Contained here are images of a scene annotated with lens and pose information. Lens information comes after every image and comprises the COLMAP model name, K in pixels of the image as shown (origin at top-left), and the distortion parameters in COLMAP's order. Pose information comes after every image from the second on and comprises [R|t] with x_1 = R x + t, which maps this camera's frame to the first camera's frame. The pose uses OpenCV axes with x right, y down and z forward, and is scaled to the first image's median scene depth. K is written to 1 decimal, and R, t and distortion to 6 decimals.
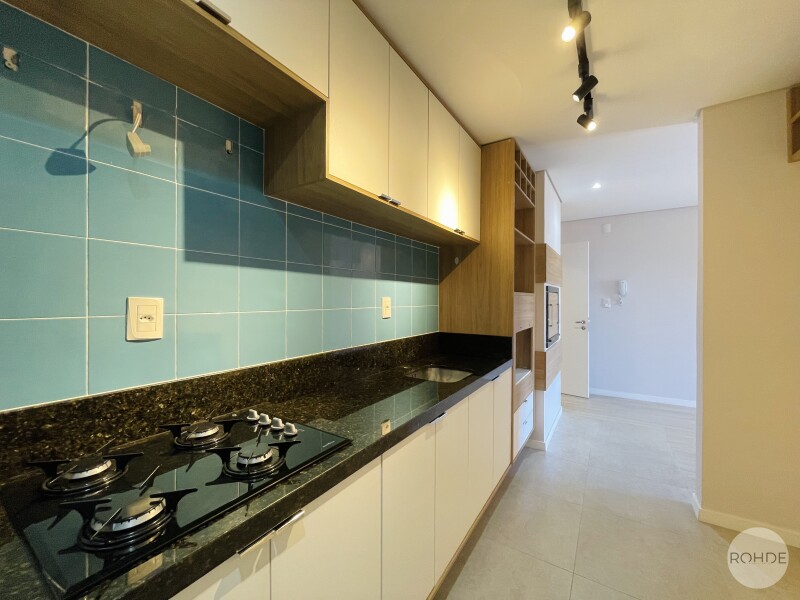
lens RADIAL K [[322.7, 0, 400.0], [0, 322.7, 300.0], [0, 0, 1]] dist [-0.001574, -0.000136]
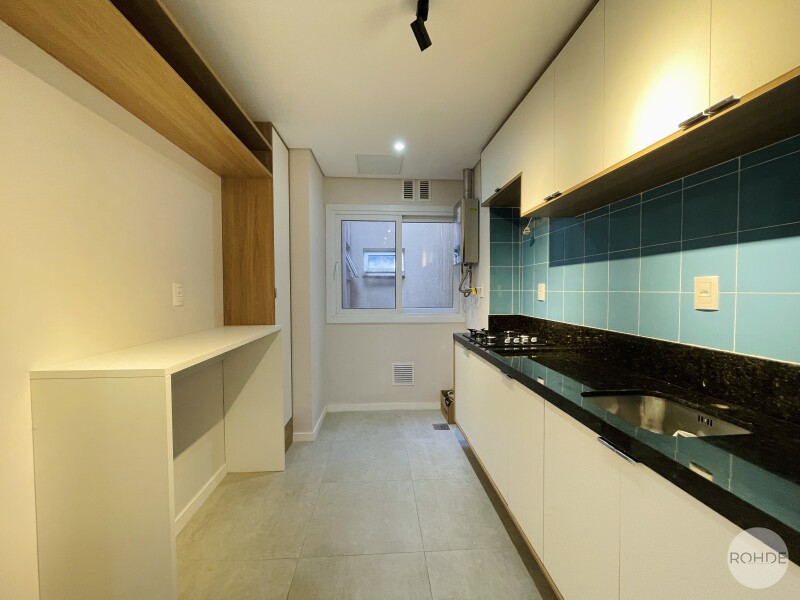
lens RADIAL K [[322.7, 0, 400.0], [0, 322.7, 300.0], [0, 0, 1]] dist [-0.001574, -0.000136]
pose [[-0.803100, 0.019225, -0.595534, 0.907761], [-0.000508, 0.999457, 0.032950, 0.019722], [0.595844, 0.026765, -0.802654, 1.320280]]
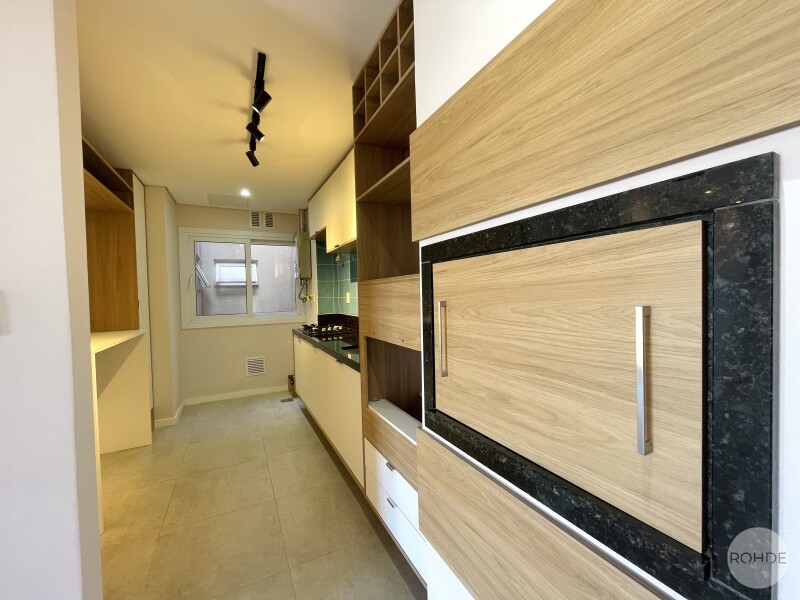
lens RADIAL K [[322.7, 0, 400.0], [0, 322.7, 300.0], [0, 0, 1]] dist [-0.001574, -0.000136]
pose [[-0.495990, 0.028316, -0.867866, 1.315579], [0.021659, 0.999561, 0.020234, 0.008136], [0.868058, -0.008761, -0.496385, 1.966893]]
